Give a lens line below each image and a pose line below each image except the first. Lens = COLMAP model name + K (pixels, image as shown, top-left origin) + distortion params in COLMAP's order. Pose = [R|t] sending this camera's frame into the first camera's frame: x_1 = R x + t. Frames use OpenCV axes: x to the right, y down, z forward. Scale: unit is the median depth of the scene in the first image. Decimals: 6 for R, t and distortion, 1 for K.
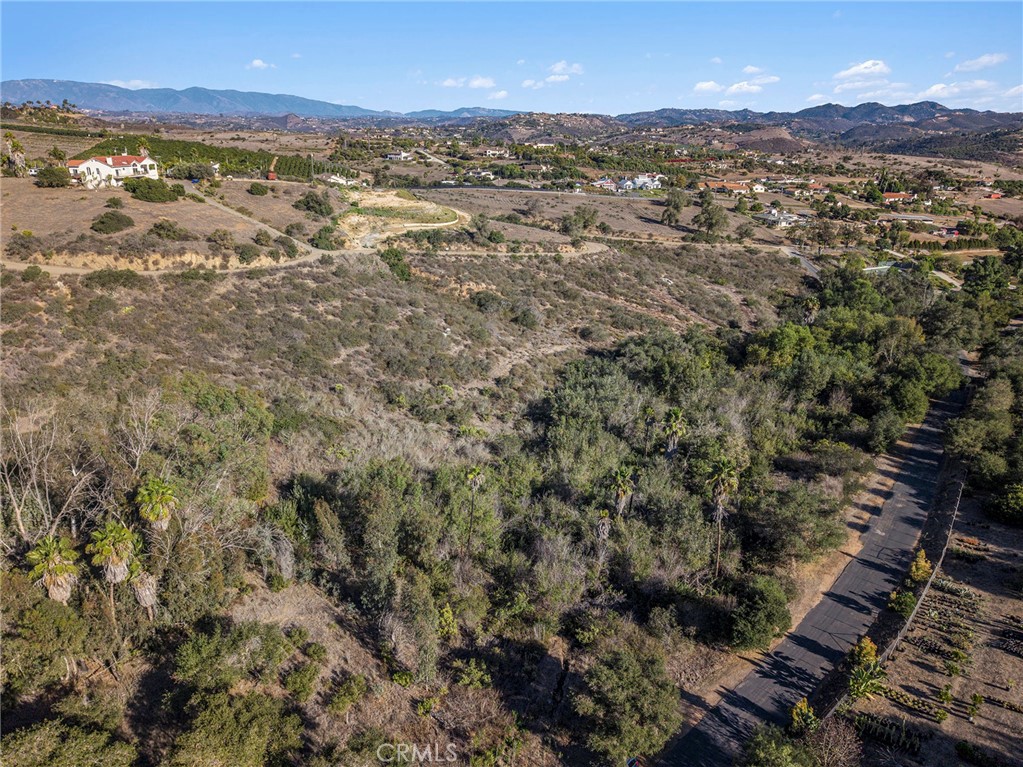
lens RADIAL K [[705.1, 0, 511.5], [0, 705.1, 383.5], [0, 0, 1]] dist [0.053178, -0.056402]
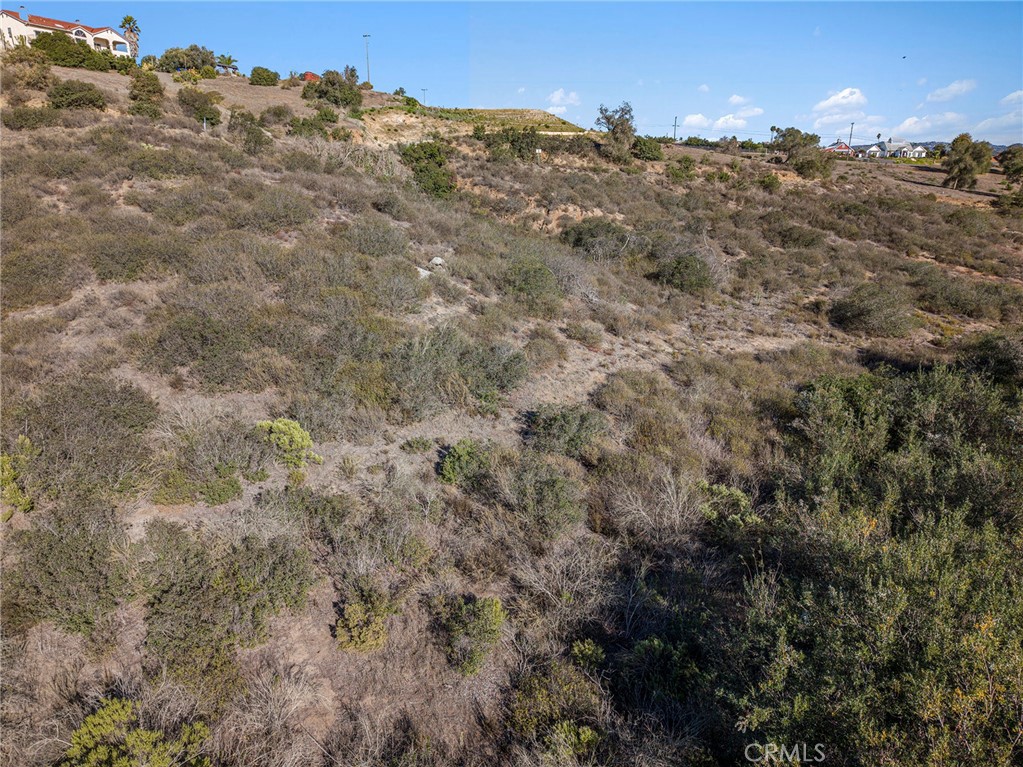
lens RADIAL K [[705.1, 0, 511.5], [0, 705.1, 383.5], [0, 0, 1]] dist [0.053178, -0.056402]
pose [[0.966821, 0.077139, -0.243530, 0.028861], [-0.089005, 0.995303, -0.038088, -0.006110], [0.239448, 0.058500, 0.969145, 0.585248]]
